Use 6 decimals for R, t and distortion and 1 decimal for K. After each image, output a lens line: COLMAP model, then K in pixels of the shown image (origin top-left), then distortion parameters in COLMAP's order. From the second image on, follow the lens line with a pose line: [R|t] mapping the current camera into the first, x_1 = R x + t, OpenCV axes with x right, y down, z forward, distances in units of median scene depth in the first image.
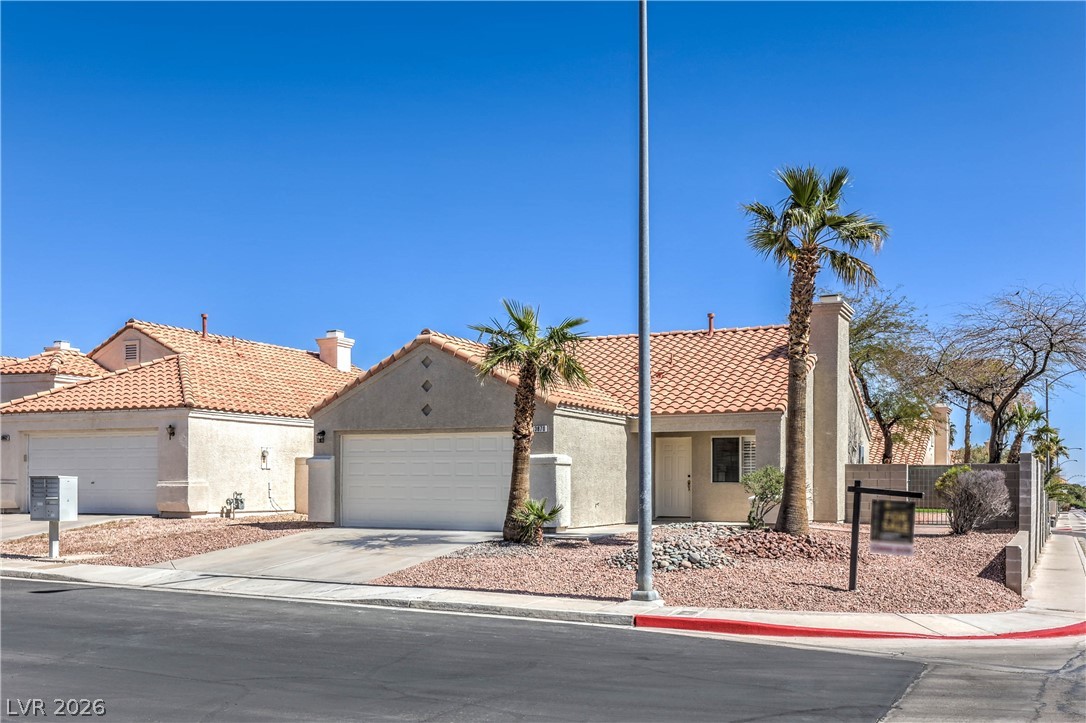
lens RADIAL K [[1076.0, 0, 505.5], [0, 1076.0, 478.7], [0, 0, 1]] dist [0.024618, 0.001589]
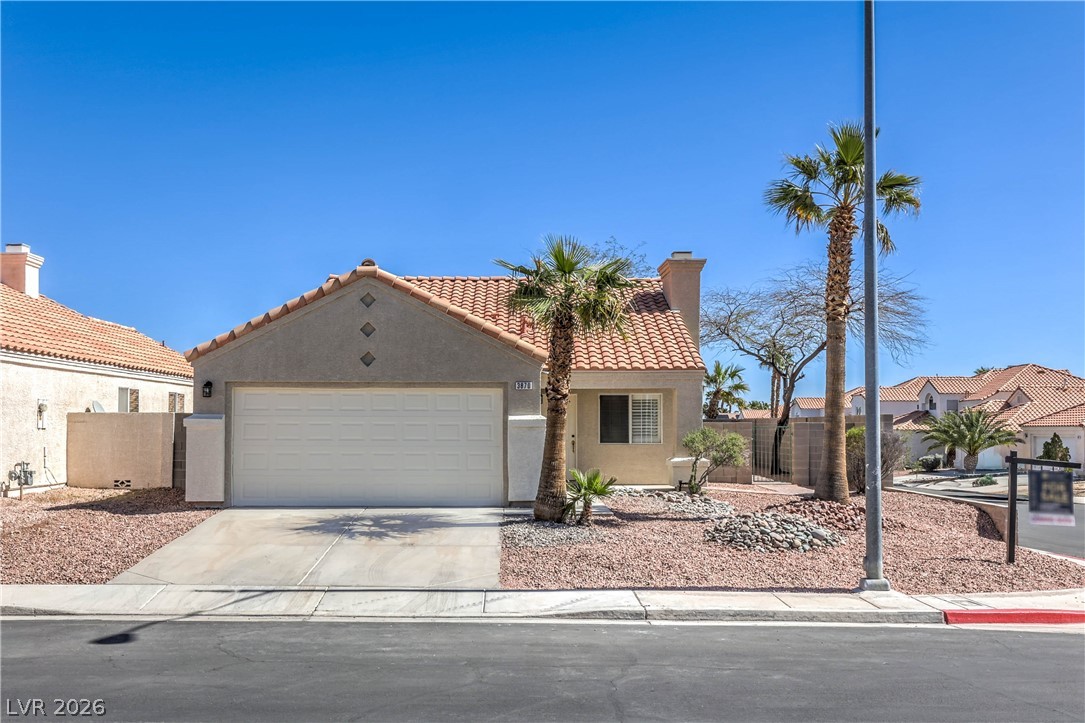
lens RADIAL K [[1107.3, 0, 543.2], [0, 1107.3, 391.7], [0, 0, 1]] dist [0.031011, -0.003159]
pose [[0.879584, 0.013589, 0.475549, -0.359684], [0.000228, 0.999580, -0.028984, -0.015473], [-0.475743, 0.025602, 0.879211, 0.210047]]
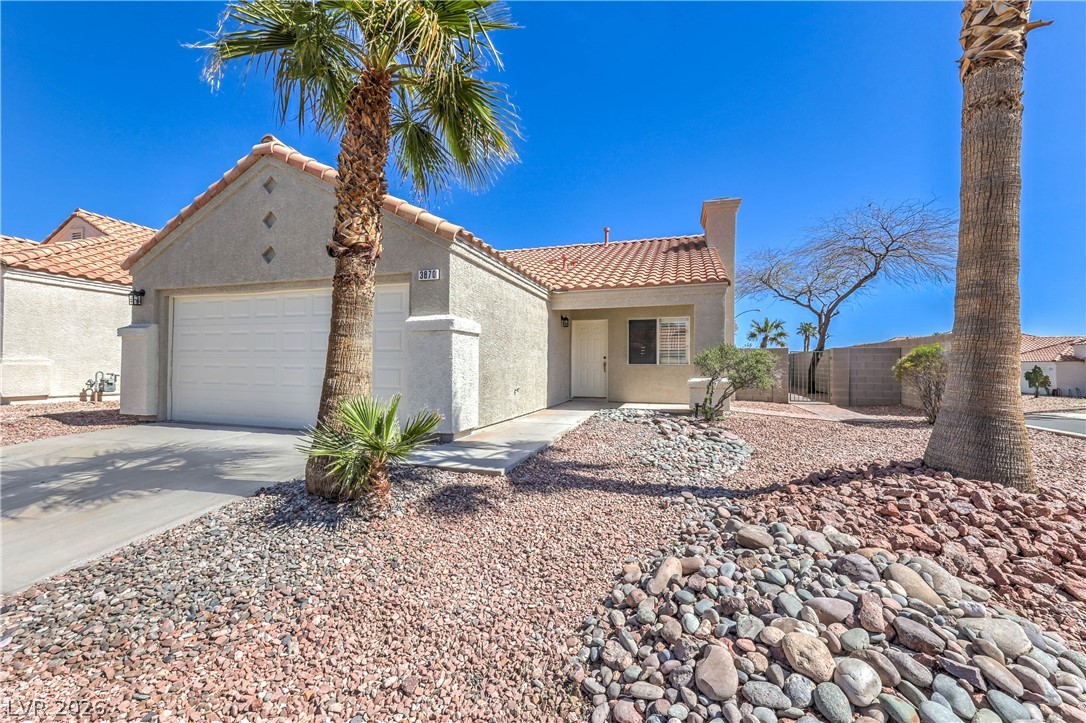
lens RADIAL K [[433.9, 0, 542.8], [0, 433.9, 359.3], [0, 0, 1]] dist [0.007055, 0.000245]
pose [[0.987380, 0.006458, 0.158236, 0.056182], [-0.004594, 0.999916, -0.012143, 0.005310], [-0.158301, 0.011263, 0.987327, 0.713799]]
